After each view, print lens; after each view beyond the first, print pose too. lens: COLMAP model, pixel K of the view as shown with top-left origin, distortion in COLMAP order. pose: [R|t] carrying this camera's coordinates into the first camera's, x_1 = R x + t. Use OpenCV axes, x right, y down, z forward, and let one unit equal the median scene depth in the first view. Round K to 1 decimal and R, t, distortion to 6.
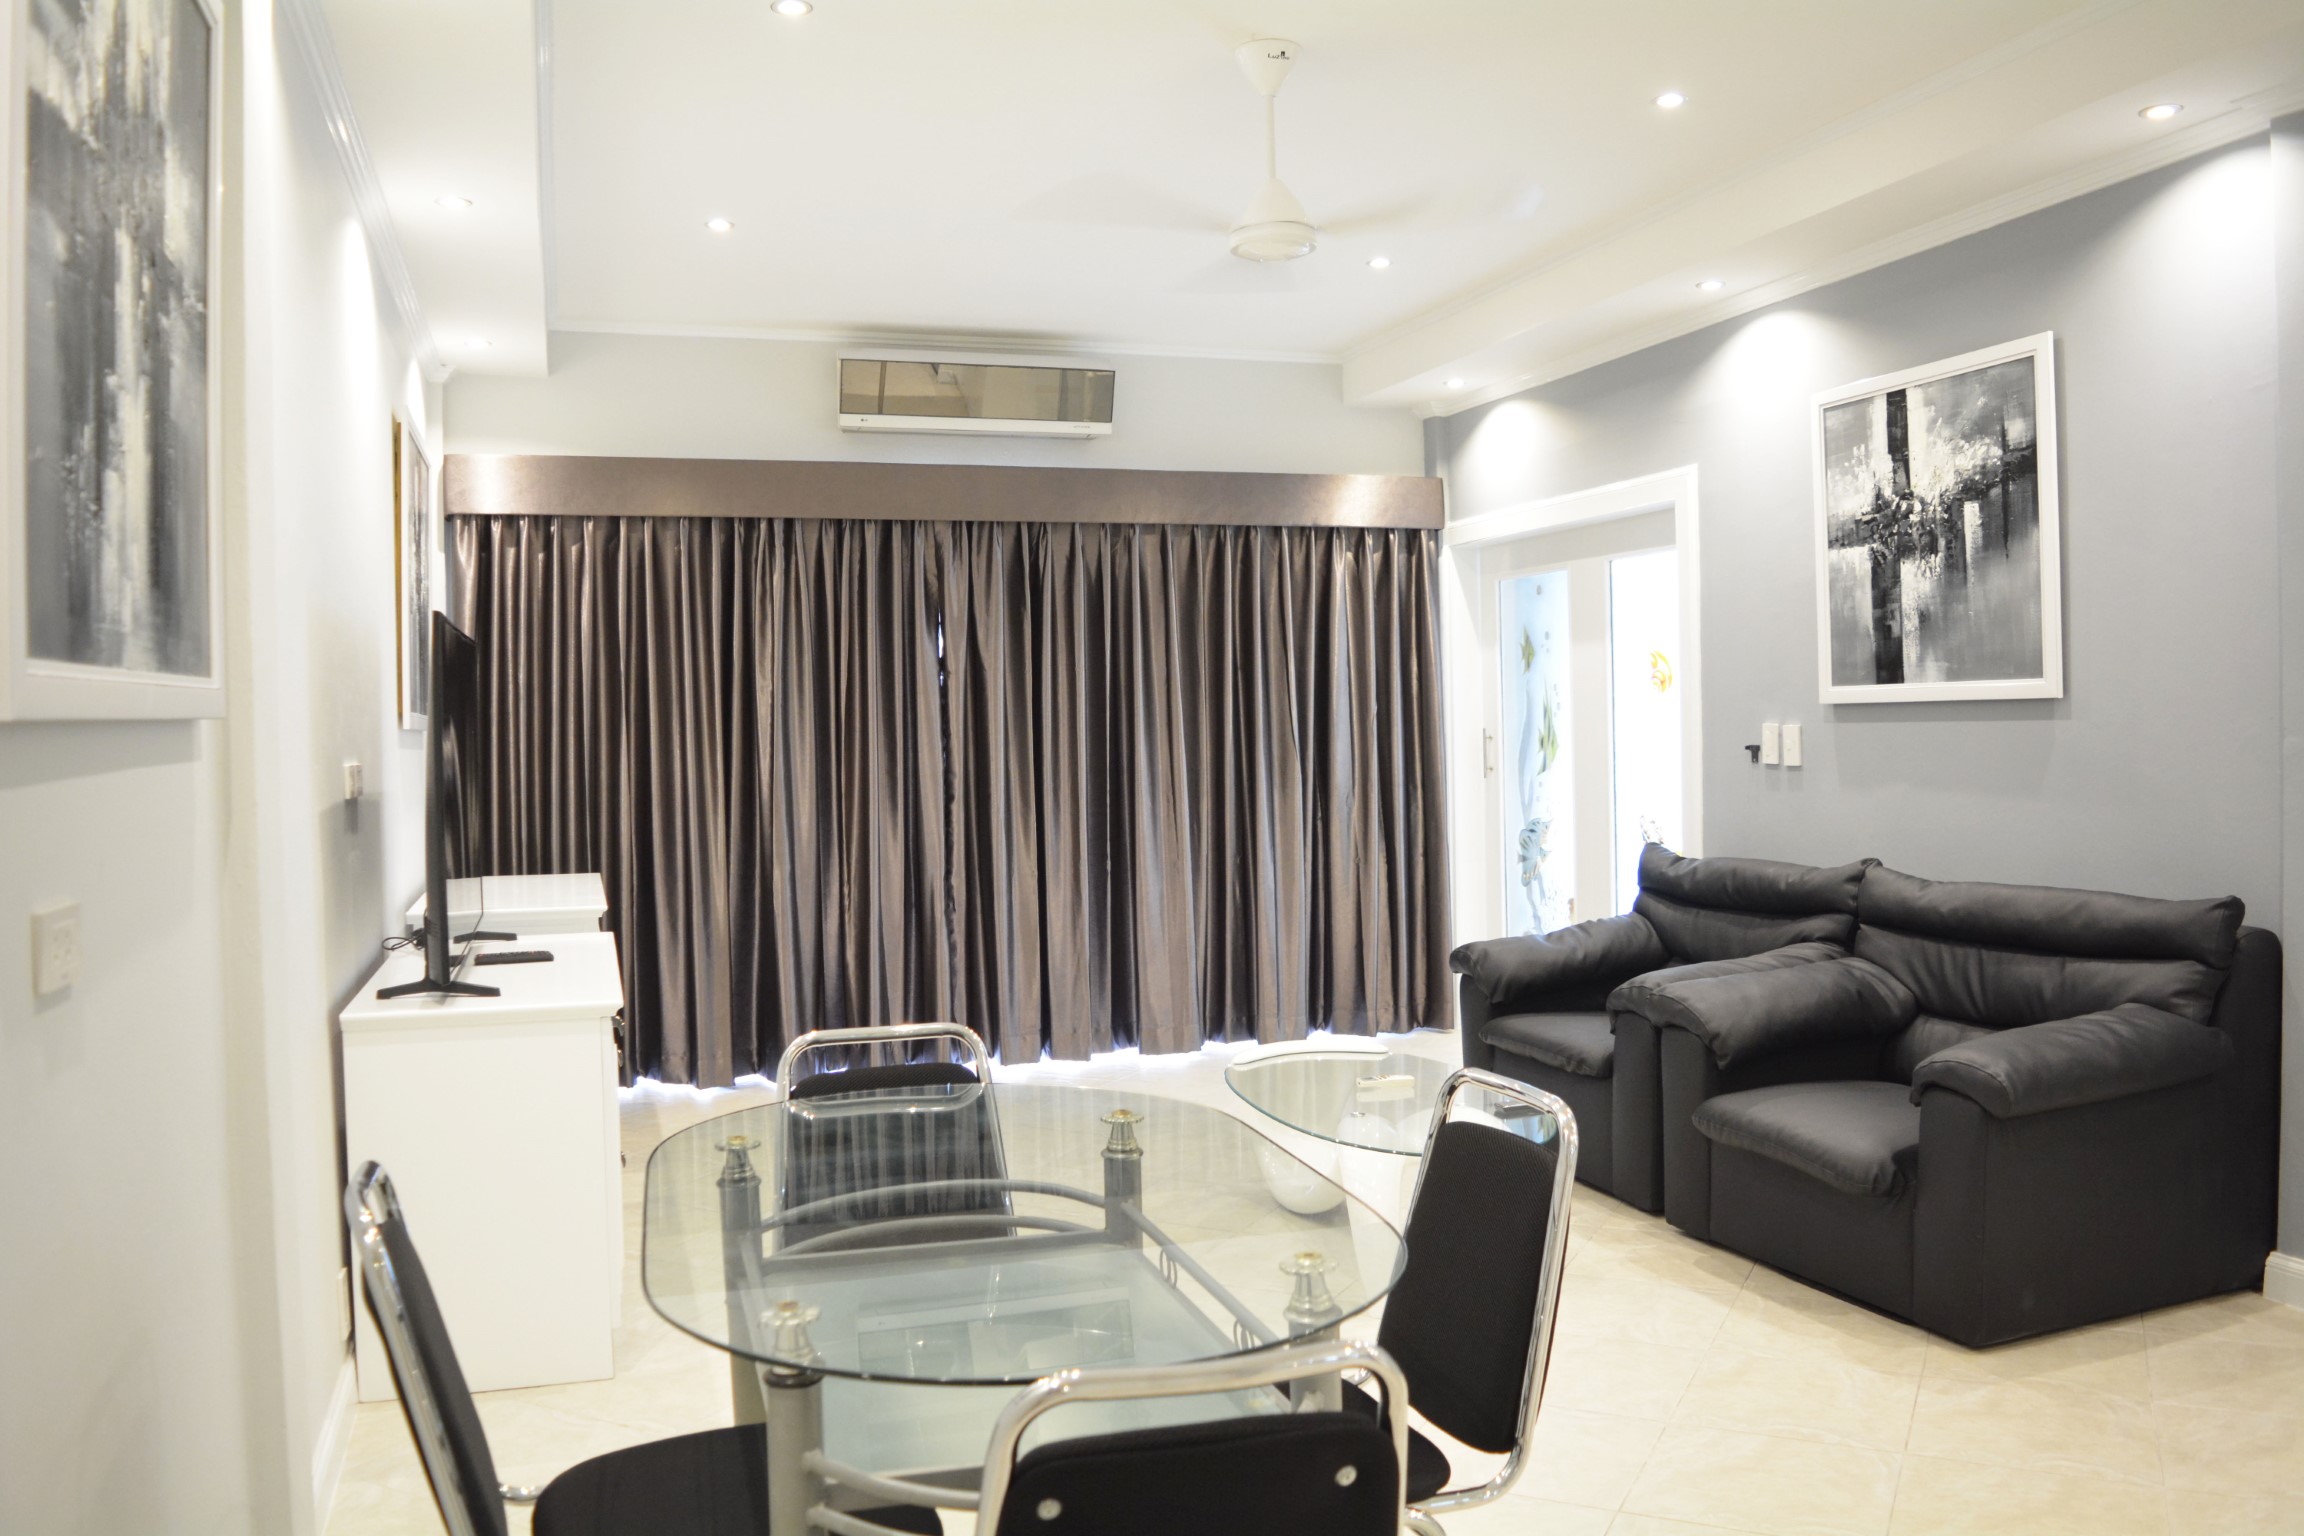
lens RADIAL K [[1805.4, 0, 1143.1], [0, 1805.4, 756.7], [0, 0, 1]] dist [-0.103128, 0.033568]
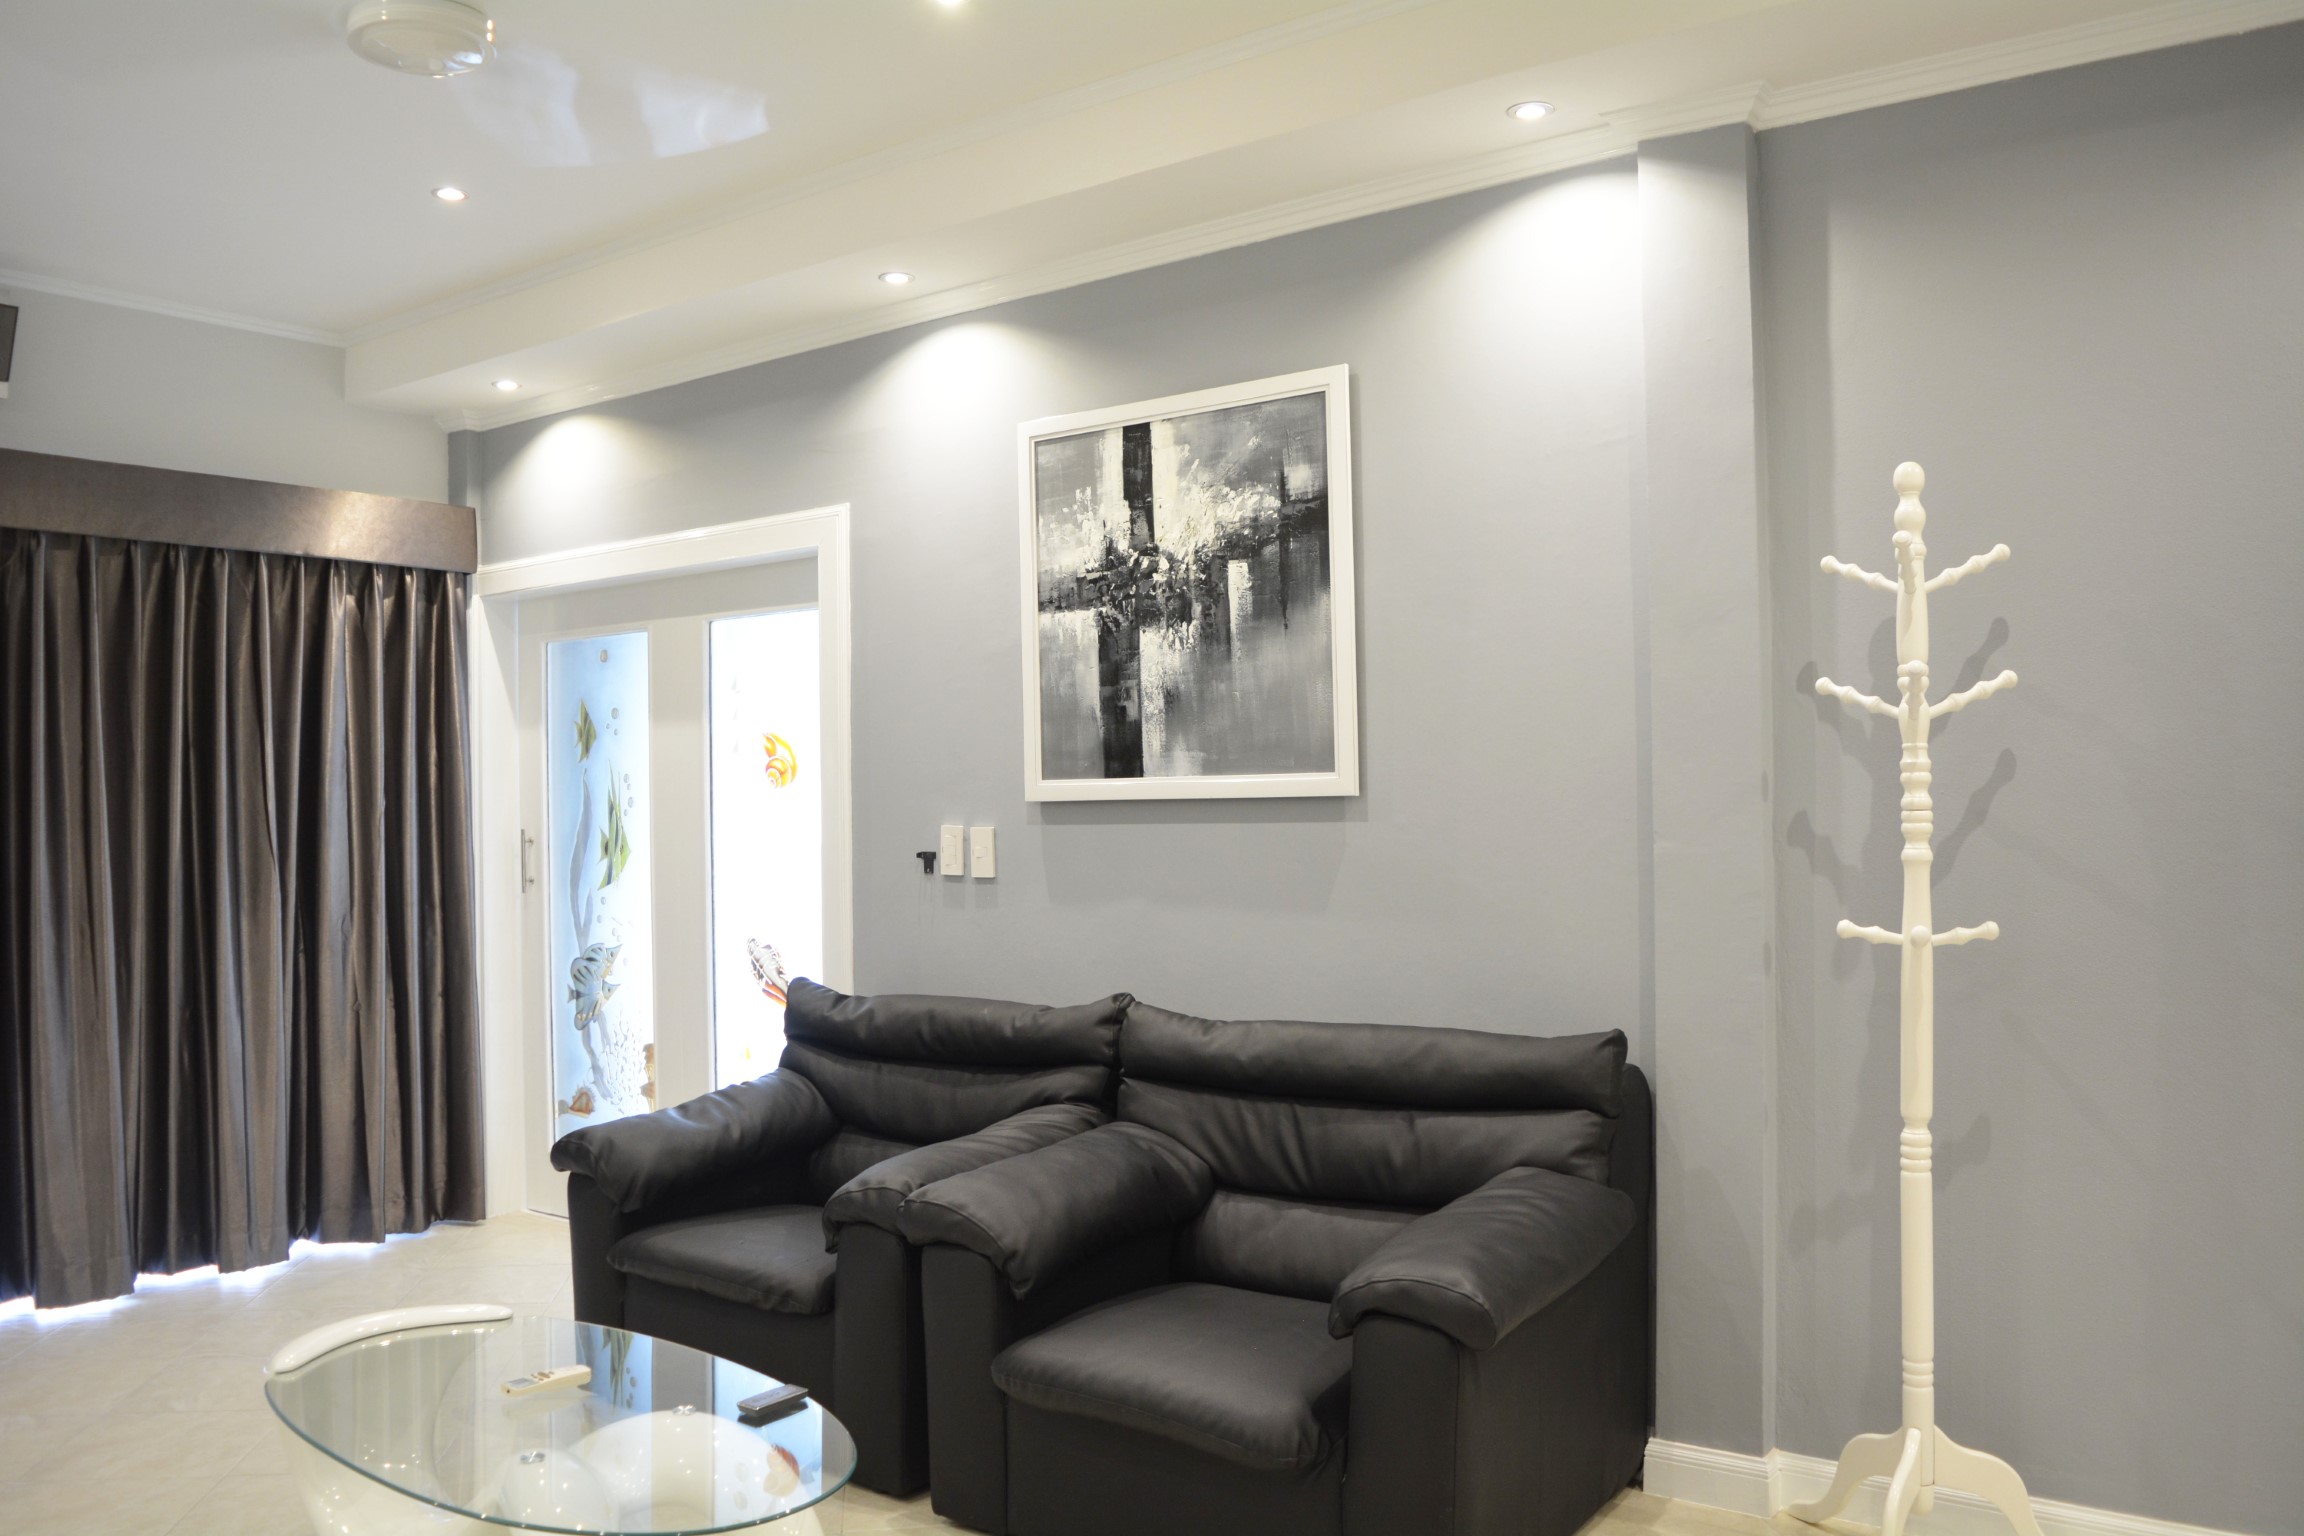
lens RADIAL K [[1805.4, 0, 1143.1], [0, 1805.4, 756.7], [0, 0, 1]] dist [-0.103128, 0.033568]
pose [[0.821006, 0.021572, 0.570511, -0.048828], [0.009159, 0.998660, -0.050942, -0.007954], [-0.570846, 0.047049, 0.819708, 0.304925]]
